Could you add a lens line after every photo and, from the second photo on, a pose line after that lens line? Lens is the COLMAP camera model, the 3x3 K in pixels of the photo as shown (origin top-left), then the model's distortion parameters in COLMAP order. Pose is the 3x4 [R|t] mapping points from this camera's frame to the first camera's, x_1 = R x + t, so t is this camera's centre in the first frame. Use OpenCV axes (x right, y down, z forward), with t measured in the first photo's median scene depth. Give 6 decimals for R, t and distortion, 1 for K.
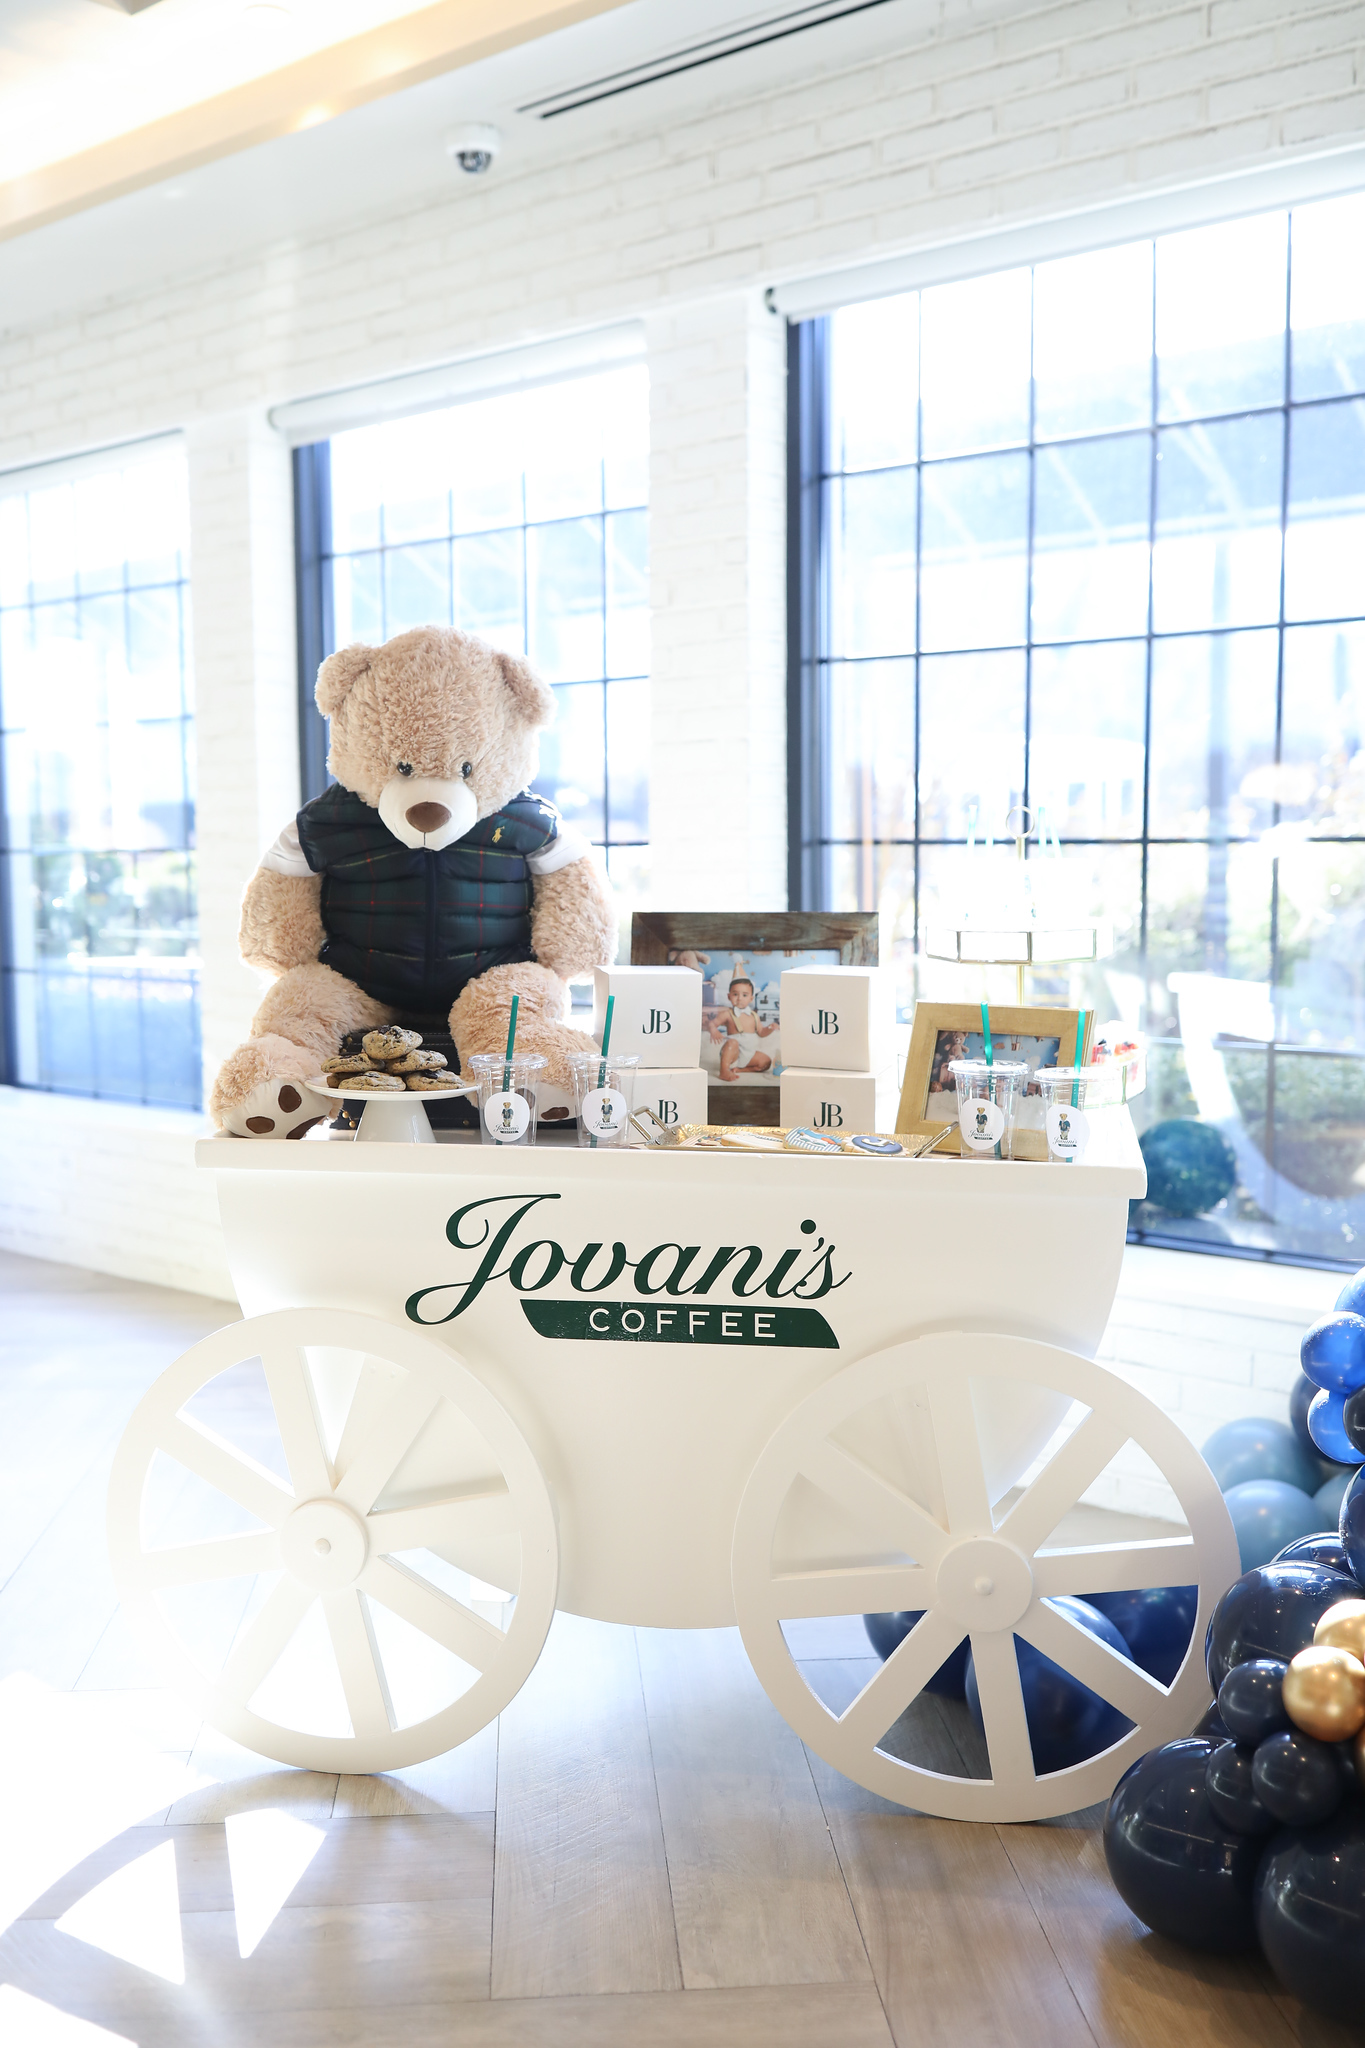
lens RADIAL K [[1969.7, 0, 691.5], [0, 1969.7, 1027.9], [0, 0, 1]] dist [-0.000275, -0.023377]
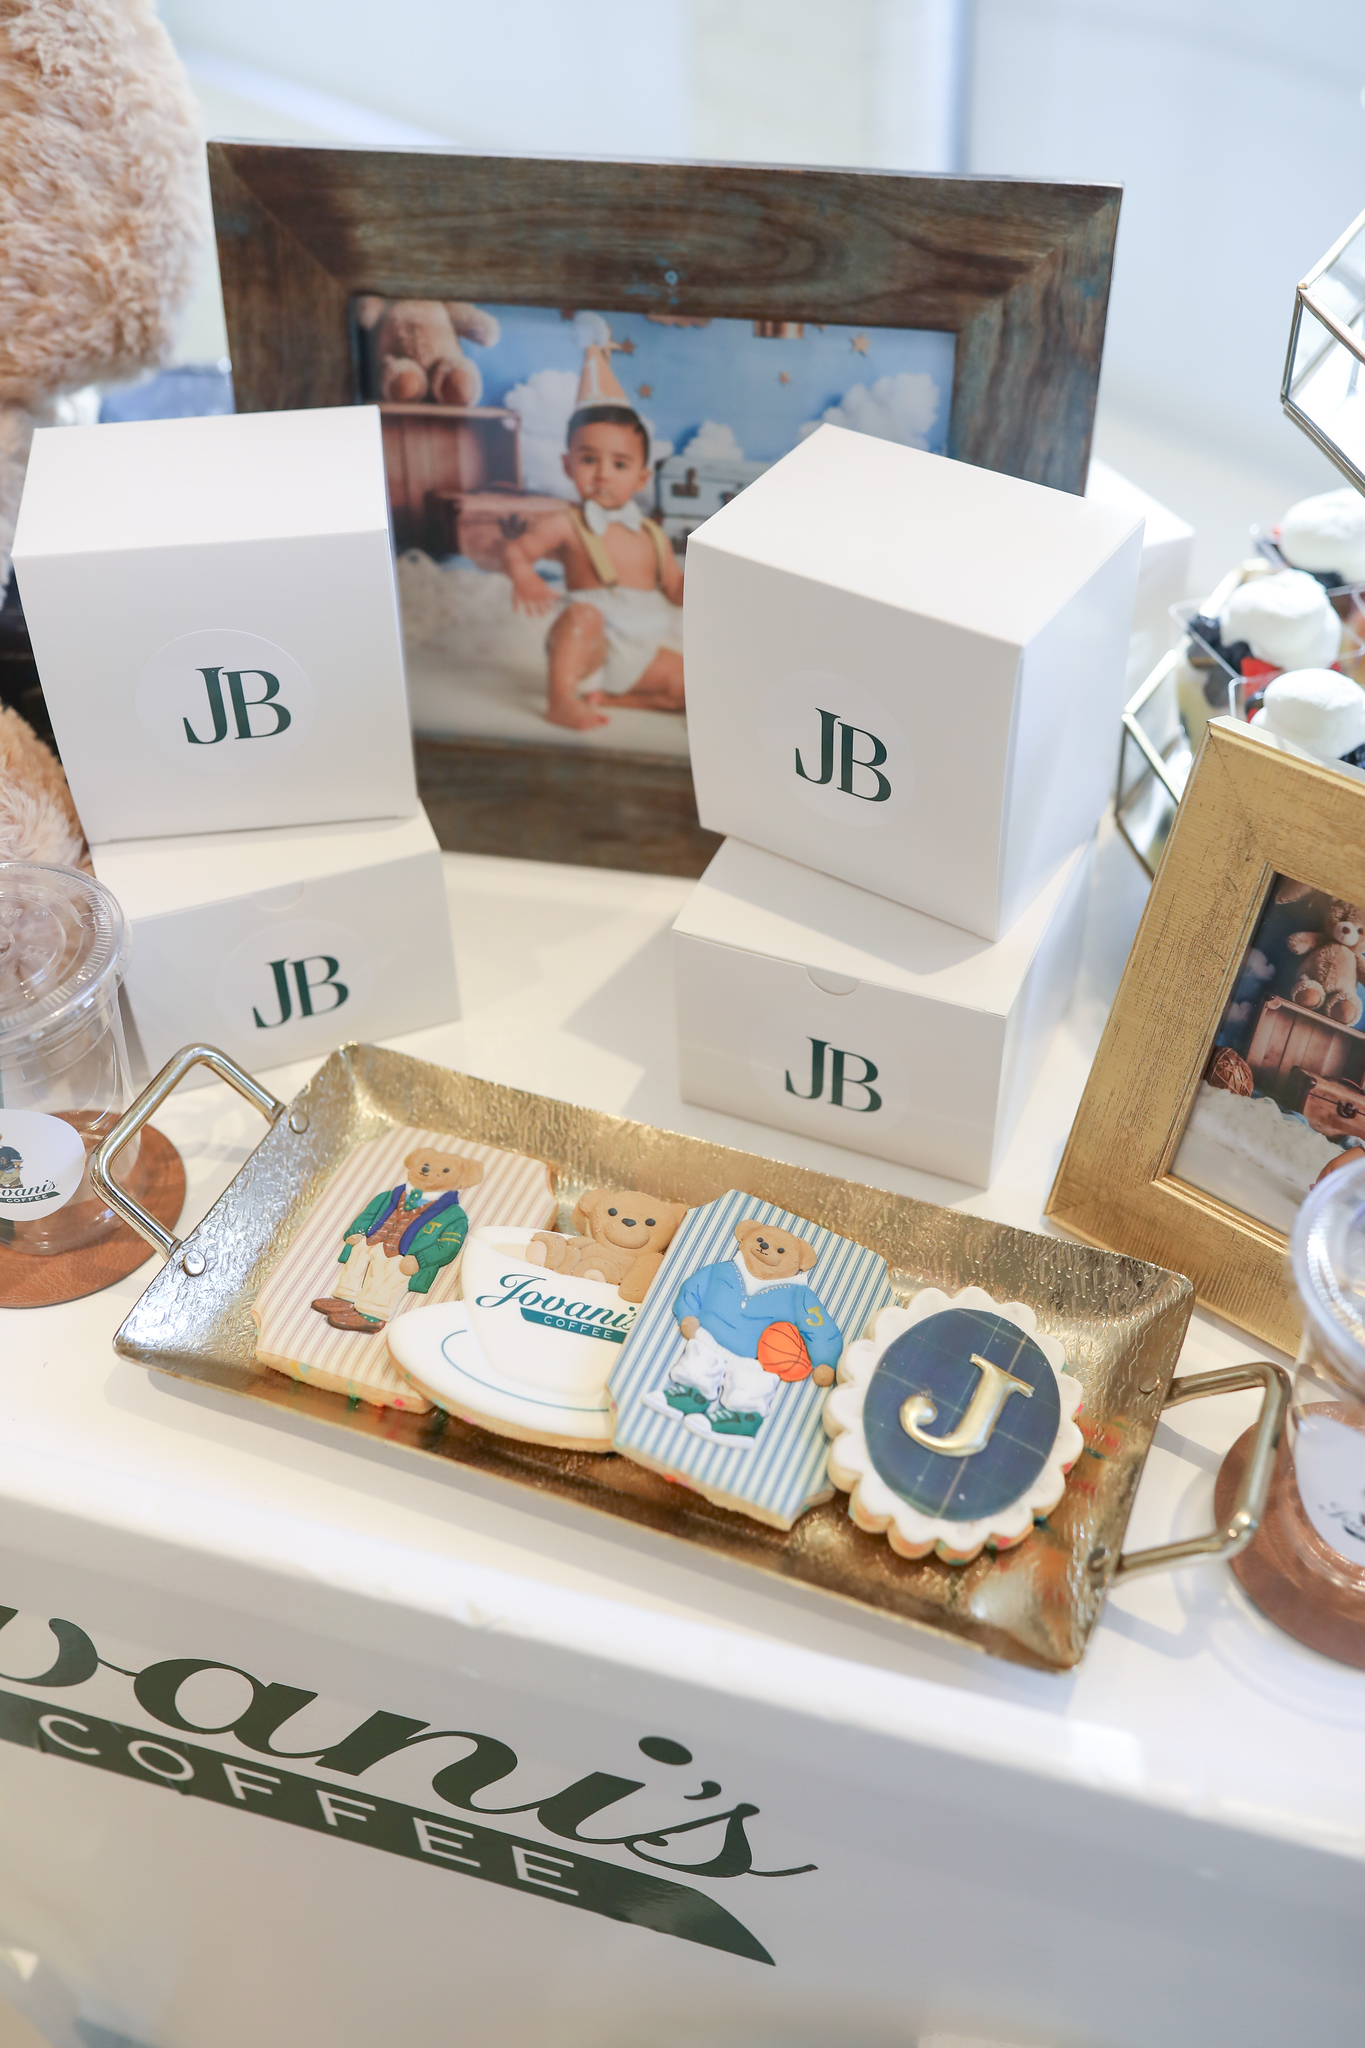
lens RADIAL K [[1969.7, 0, 691.5], [0, 1969.7, 1027.9], [0, 0, 1]] dist [-0.000275, -0.023377]
pose [[0.992839, 0.063984, -0.100876, 0.072413], [0.009495, 0.799517, 0.600569, -0.124808], [0.119079, -0.597226, 0.793184, 0.724947]]
